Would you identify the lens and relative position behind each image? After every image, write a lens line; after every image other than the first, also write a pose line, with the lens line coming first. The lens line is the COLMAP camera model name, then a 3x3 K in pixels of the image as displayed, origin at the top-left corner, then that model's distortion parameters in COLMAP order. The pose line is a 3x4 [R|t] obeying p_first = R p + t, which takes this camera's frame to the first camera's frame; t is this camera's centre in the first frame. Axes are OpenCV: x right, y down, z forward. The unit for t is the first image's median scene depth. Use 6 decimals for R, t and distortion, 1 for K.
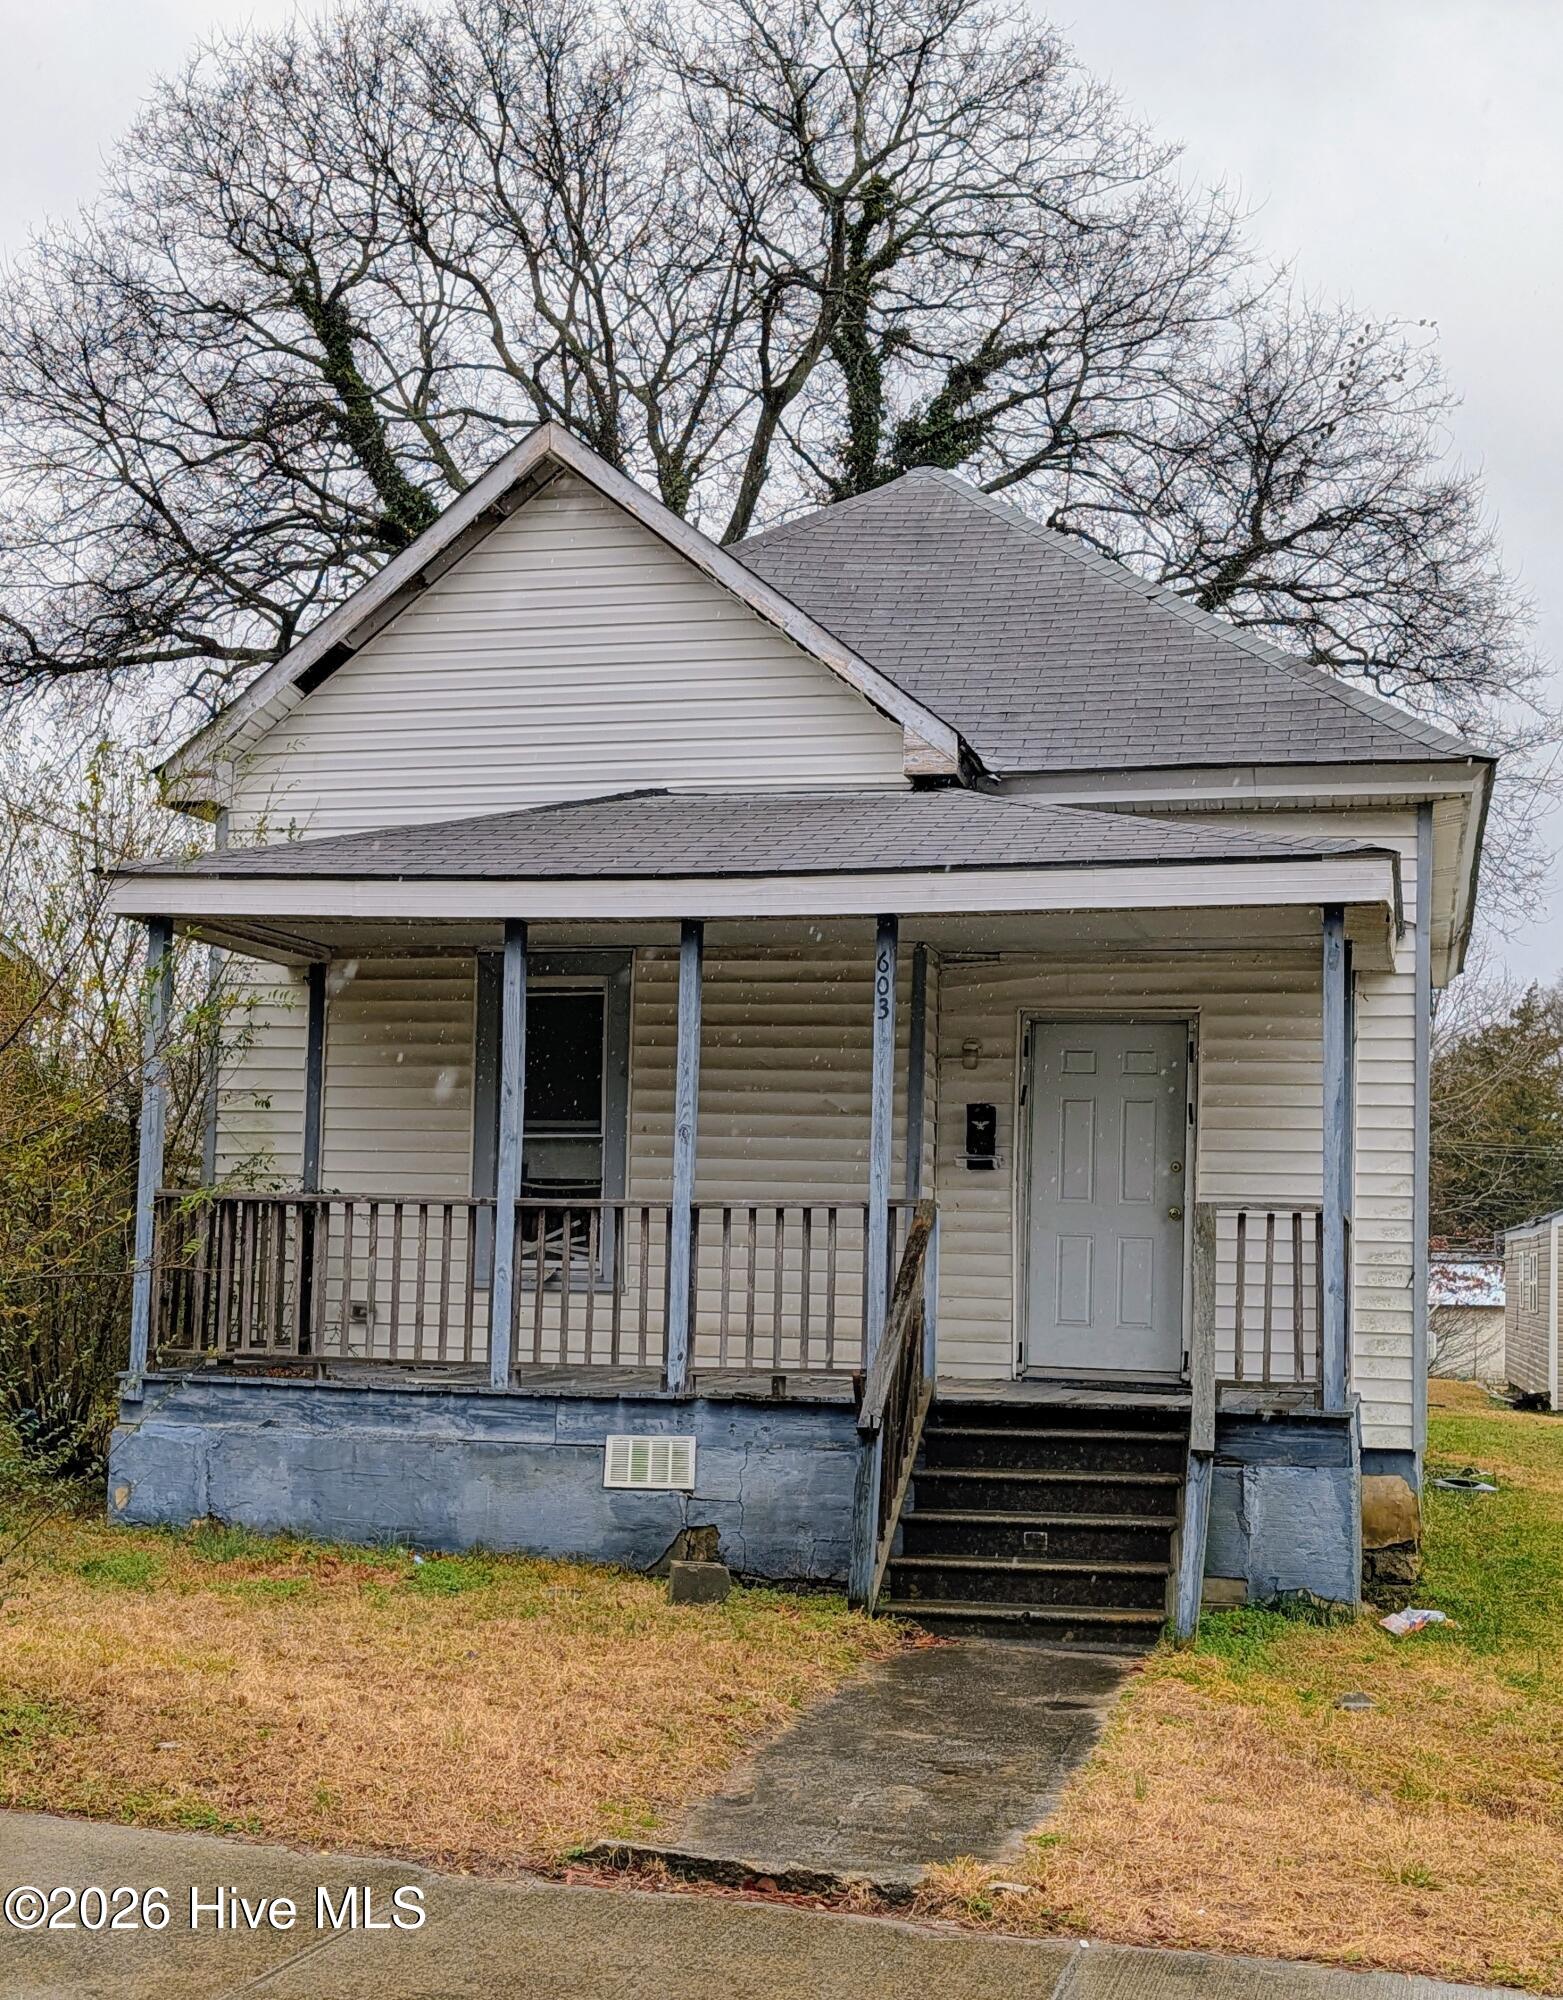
lens RADIAL K [[2960.0, 0, 781.9], [0, 2960.0, 1002.4], [0, 0, 1]] dist [0.191223, 0.000000]
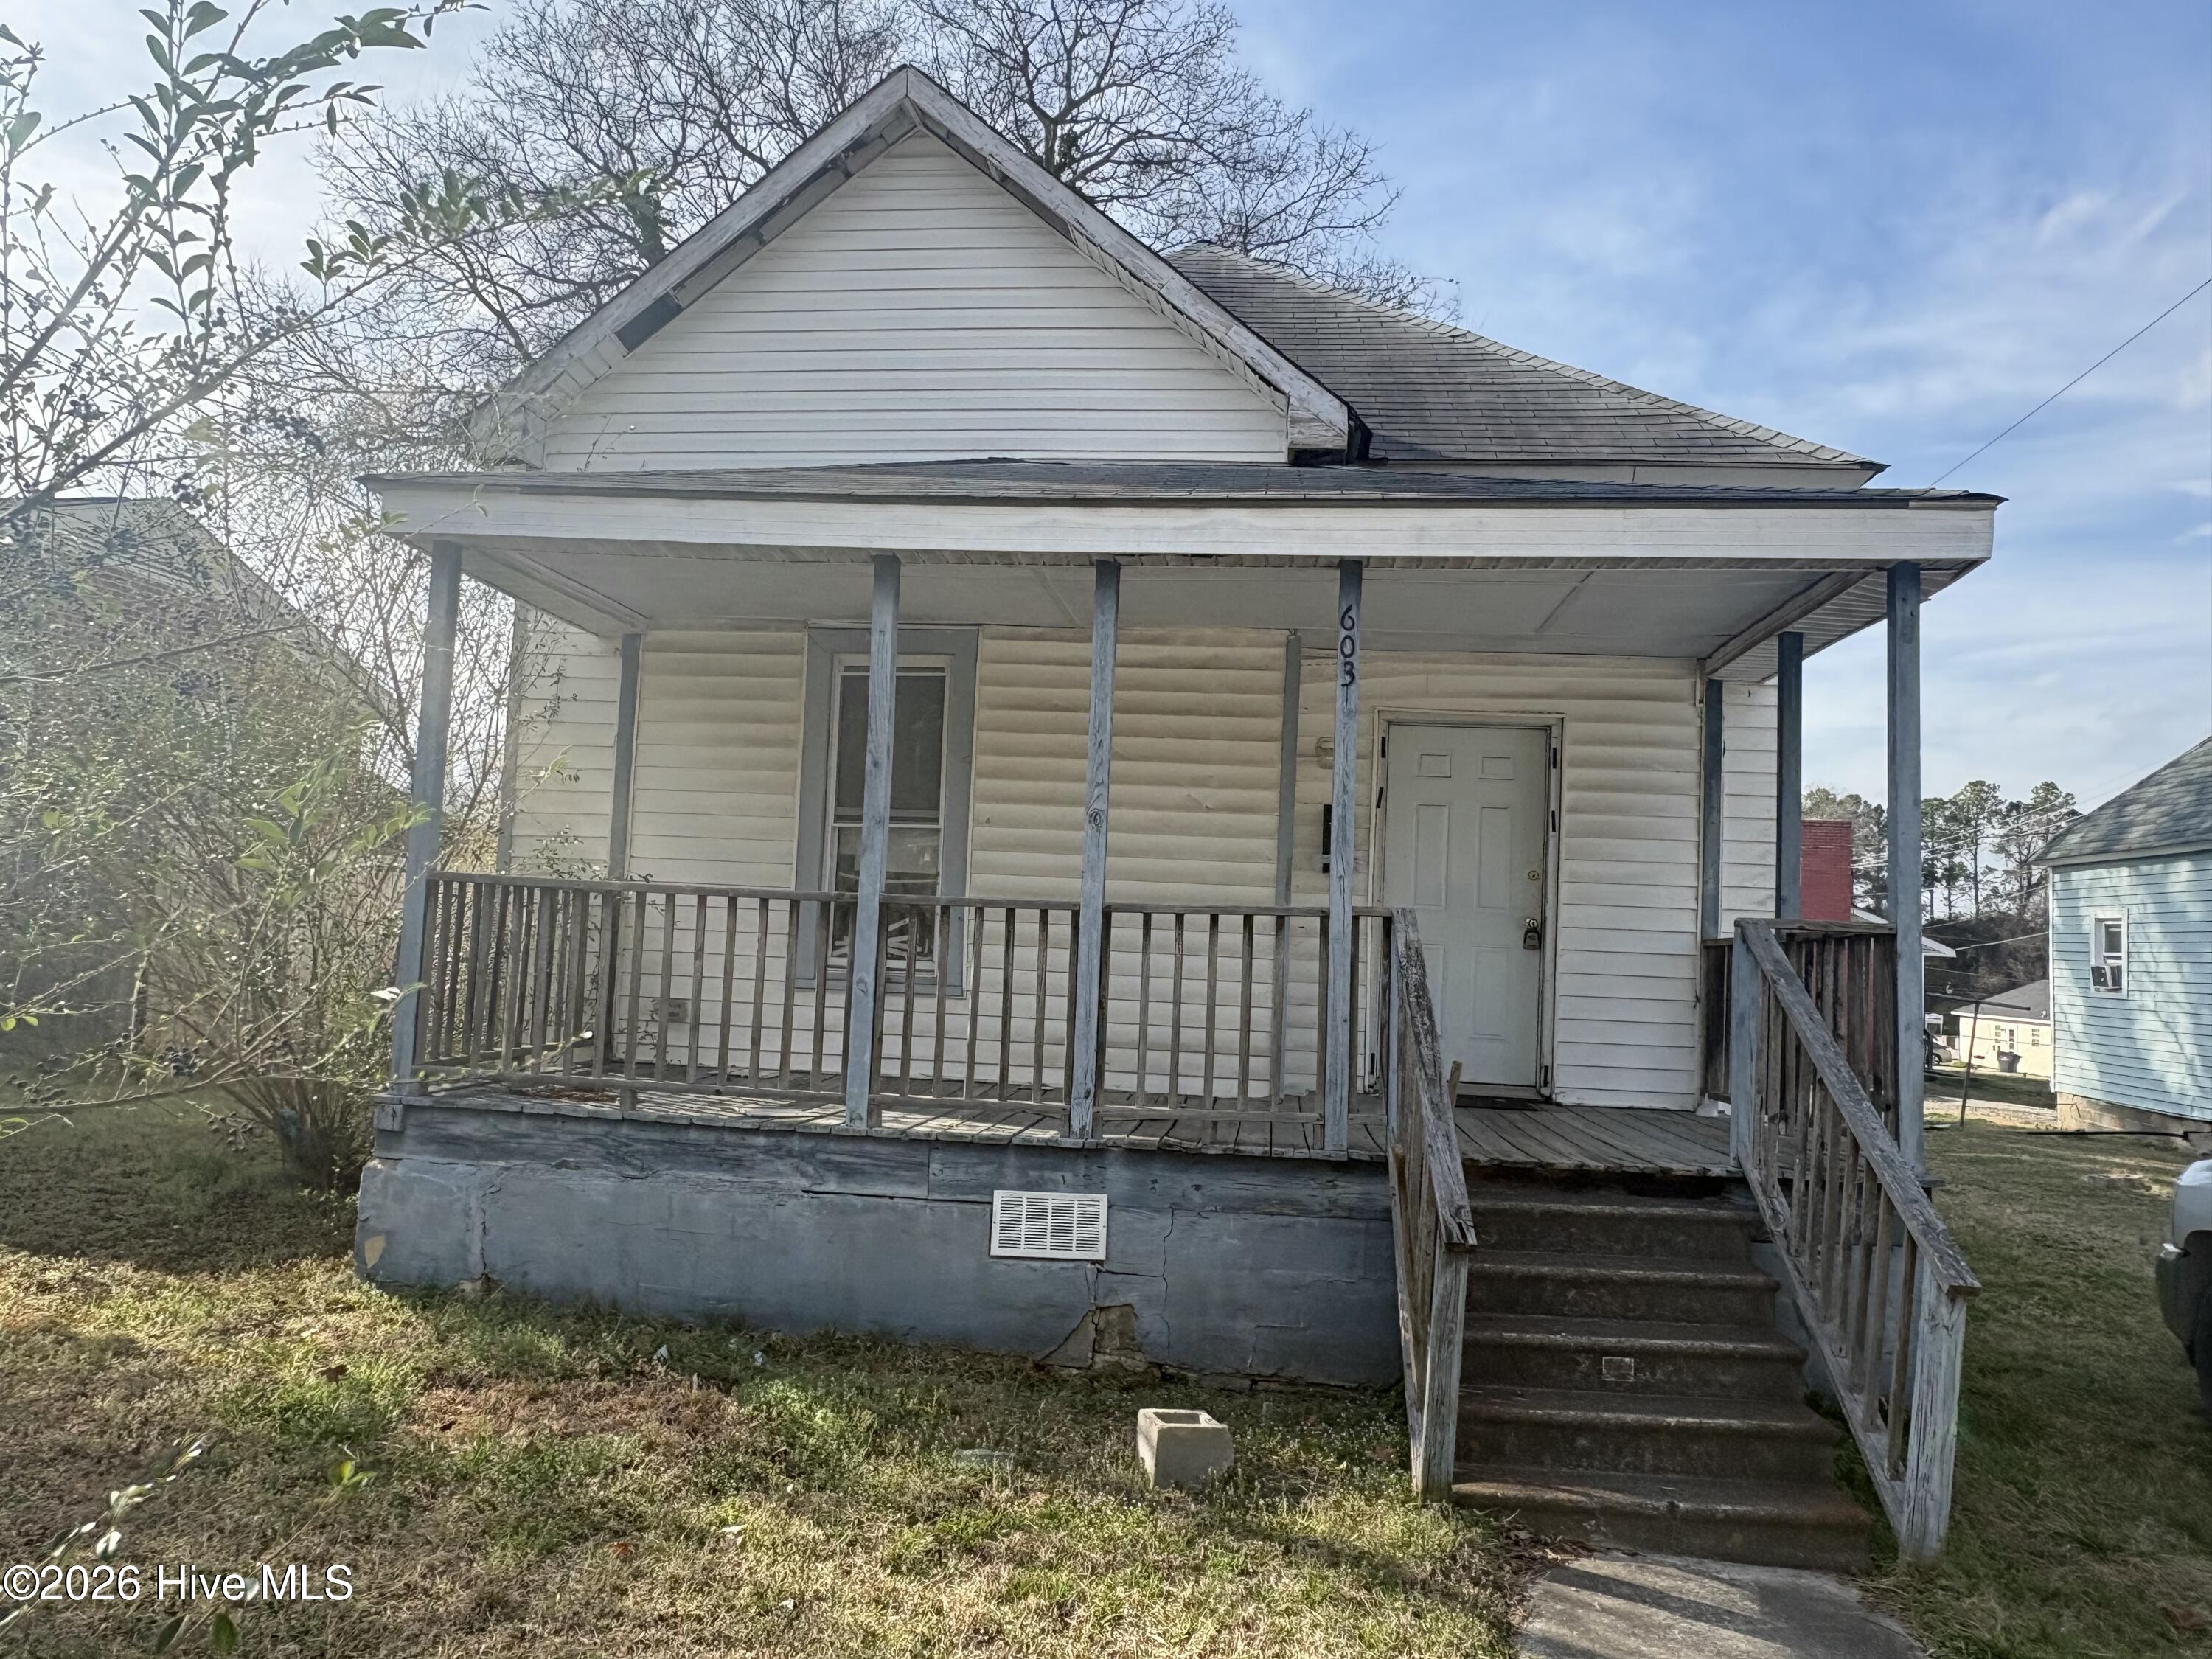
lens RADIAL K [[1556.0, 0, 1076.8], [0, 1556.0, 796.2], [0, 0, 1]] dist [-0.014782, 0.001002]
pose [[0.989298, 0.032632, 0.142215, -0.089847], [-0.033023, 0.999455, 0.000393, 0.034472], [-0.142124, -0.005085, 0.989836, 0.523047]]
